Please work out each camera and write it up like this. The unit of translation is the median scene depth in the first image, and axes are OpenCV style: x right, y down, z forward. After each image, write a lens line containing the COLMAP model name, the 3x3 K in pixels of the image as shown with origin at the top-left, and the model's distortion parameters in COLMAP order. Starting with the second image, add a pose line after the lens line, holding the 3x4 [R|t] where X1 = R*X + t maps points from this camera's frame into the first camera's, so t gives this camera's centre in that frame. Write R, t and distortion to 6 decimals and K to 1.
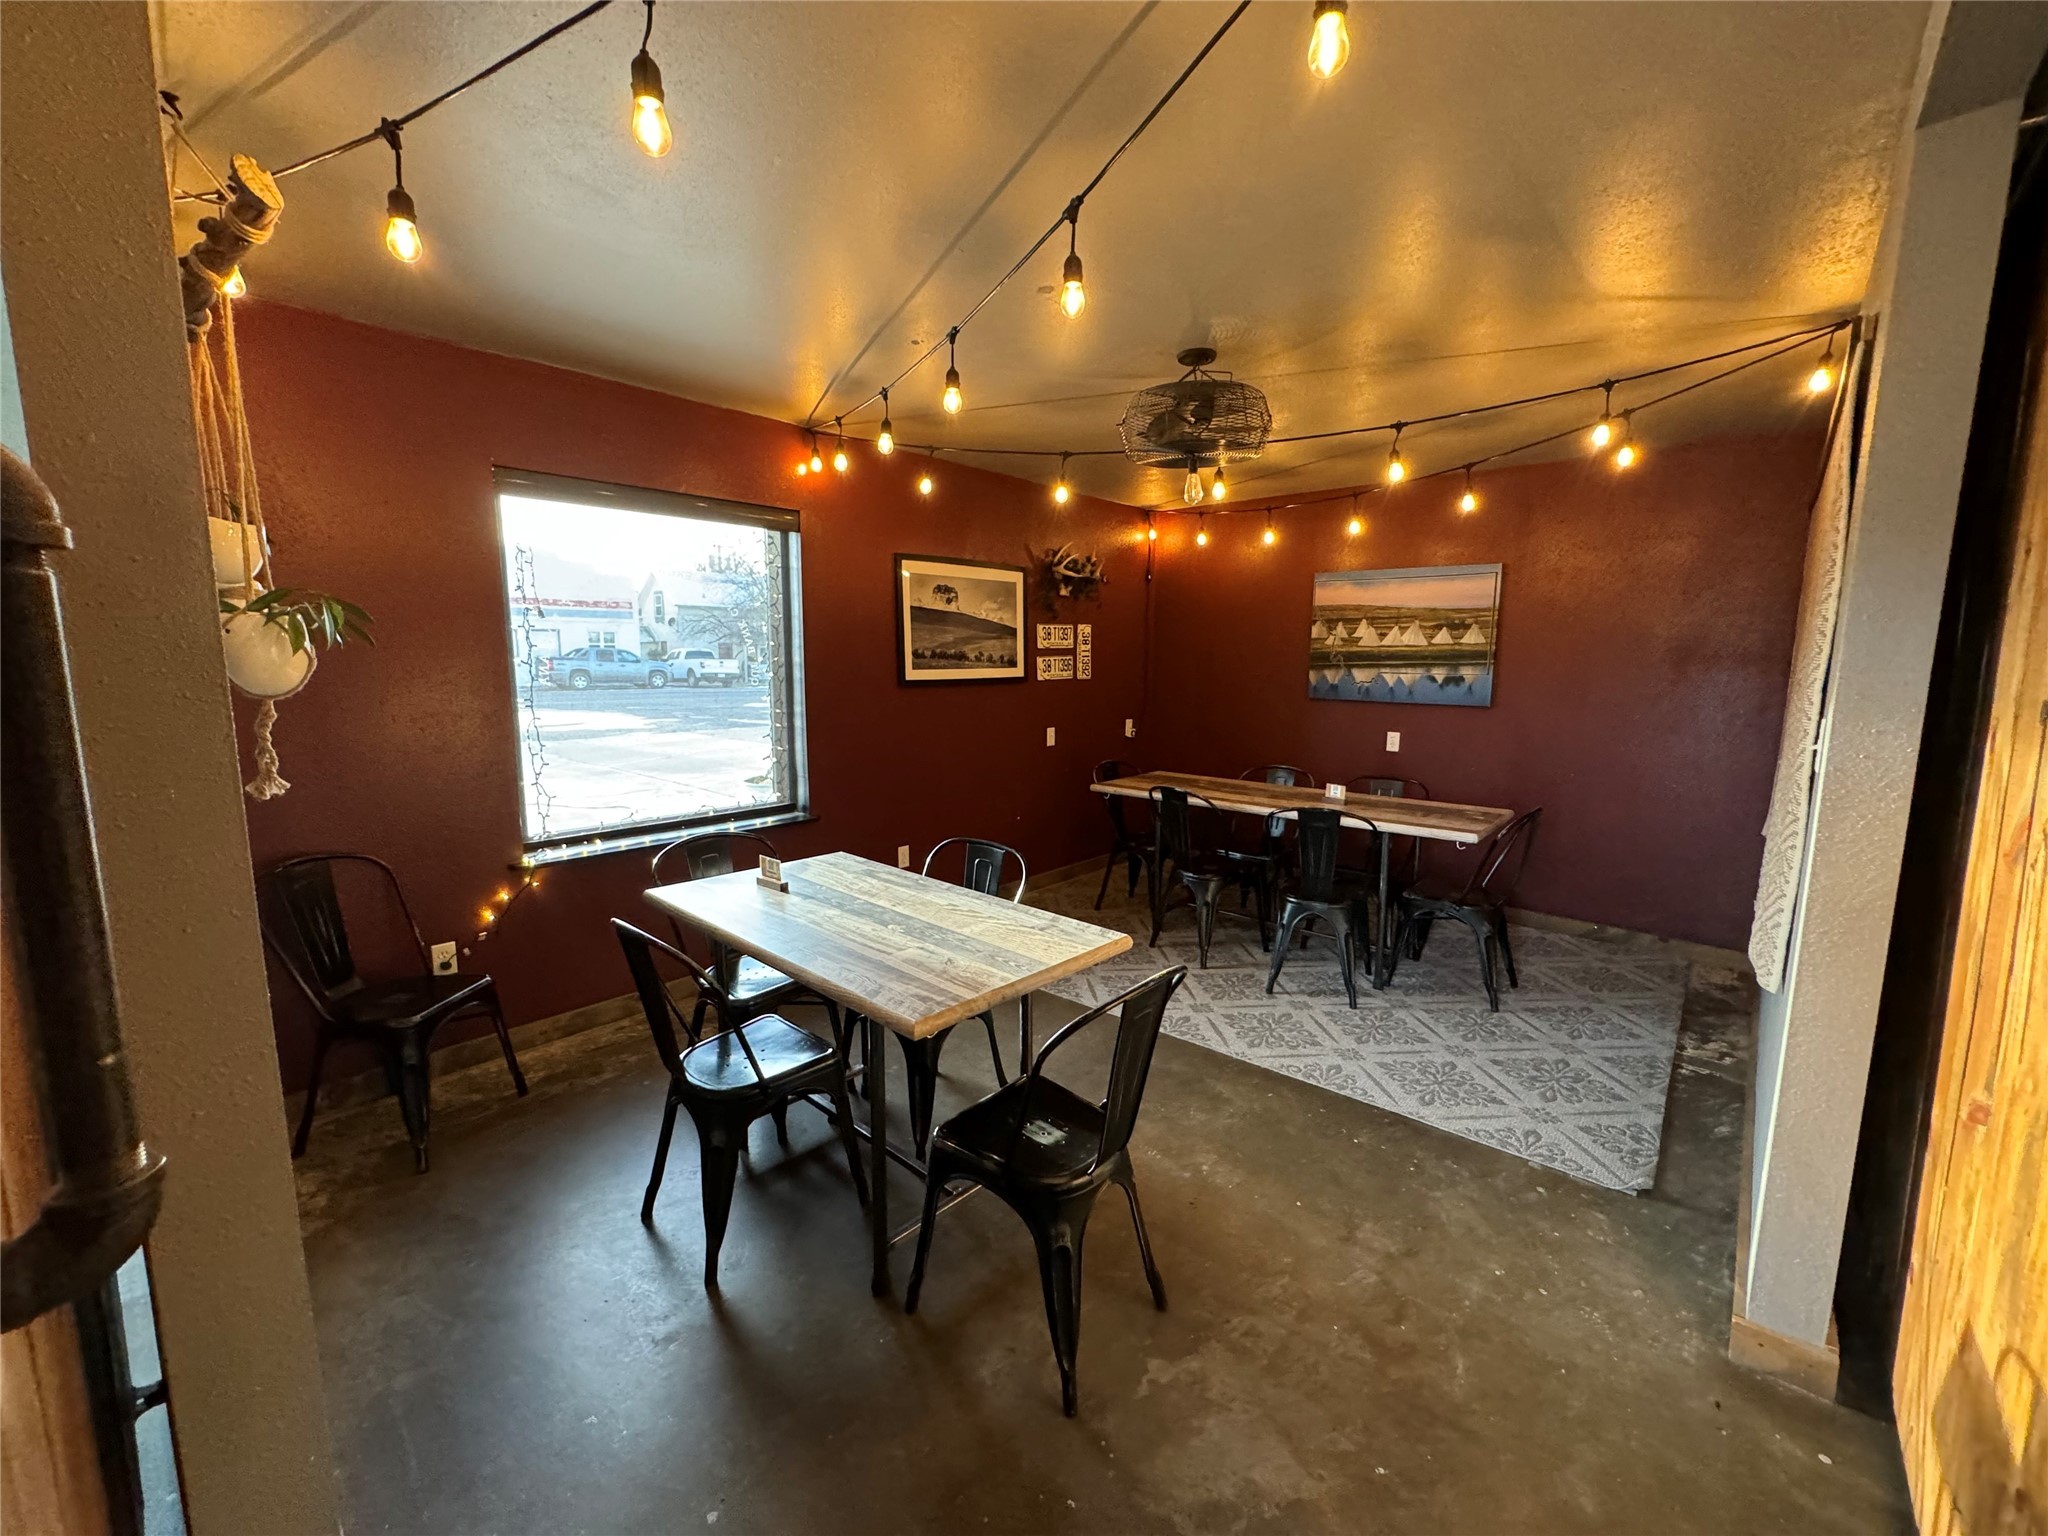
lens RADIAL K [[816.6, 0, 1024.6], [0, 816.6, 767.1], [0, 0, 1]] dist [-0.000949, 0.000064]
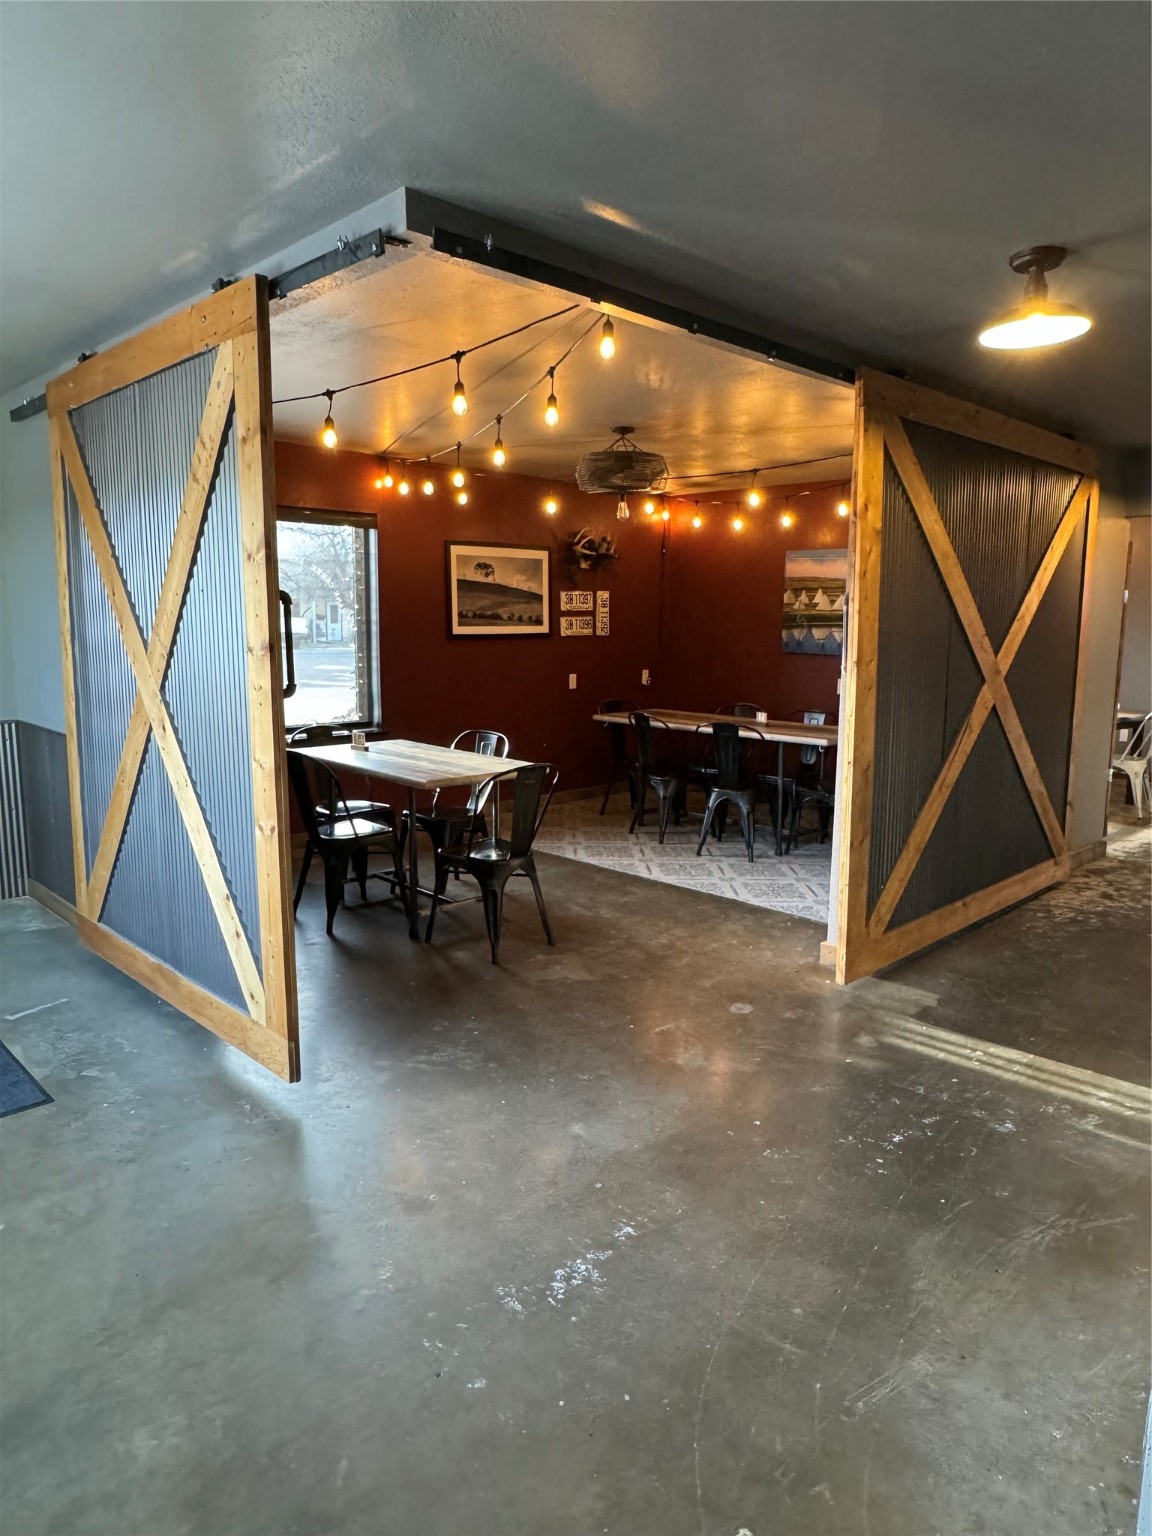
lens RADIAL K [[982.0, 0, 576.0], [0, 982.0, 768.0], [0, 0, 1]] dist [-0.002287, 0.000902]
pose [[0.997873, 0.015162, -0.063401, 0.170839], [-0.013945, 0.999711, 0.019594, 0.083545], [0.063679, -0.018668, 0.997796, -0.636767]]
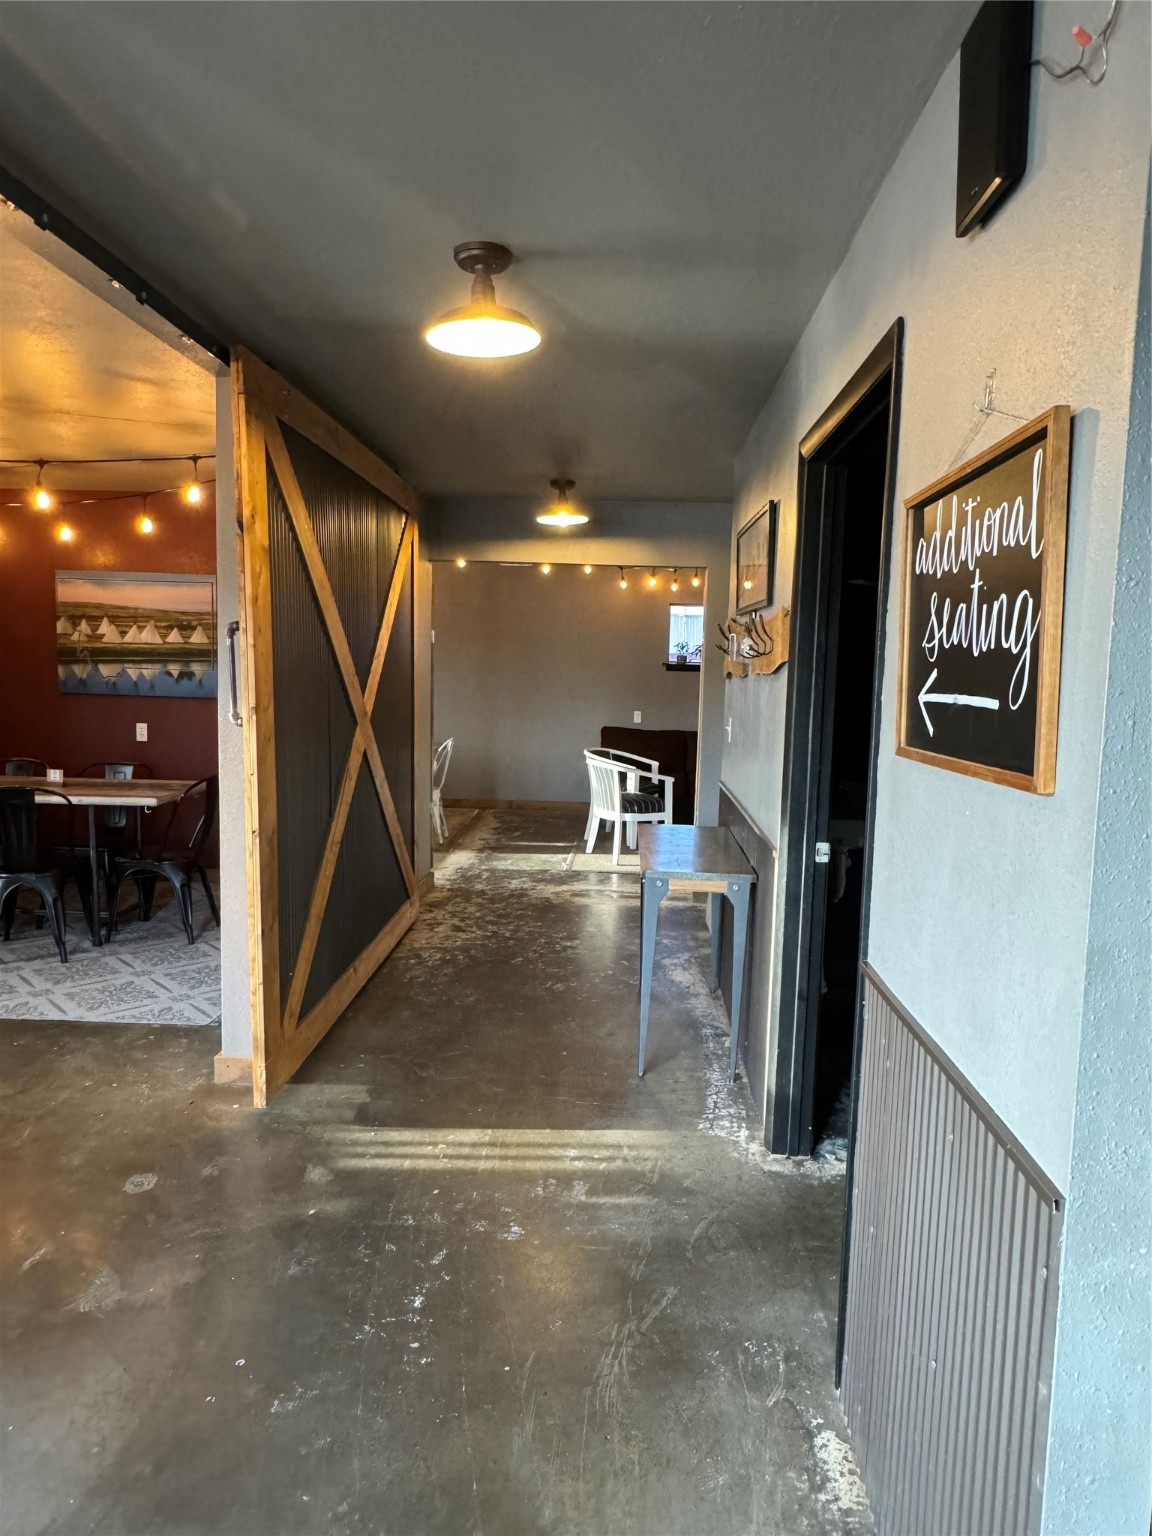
lens RADIAL K [[981.4, 0, 580.2], [0, 981.4, 763.1], [0, 0, 1]] dist [-0.003471, -0.000025]
pose [[0.770983, -0.050255, 0.634870, 0.090043], [0.065228, 0.997870, -0.000223, 0.056984], [-0.633507, 0.041584, 0.772619, -0.432272]]
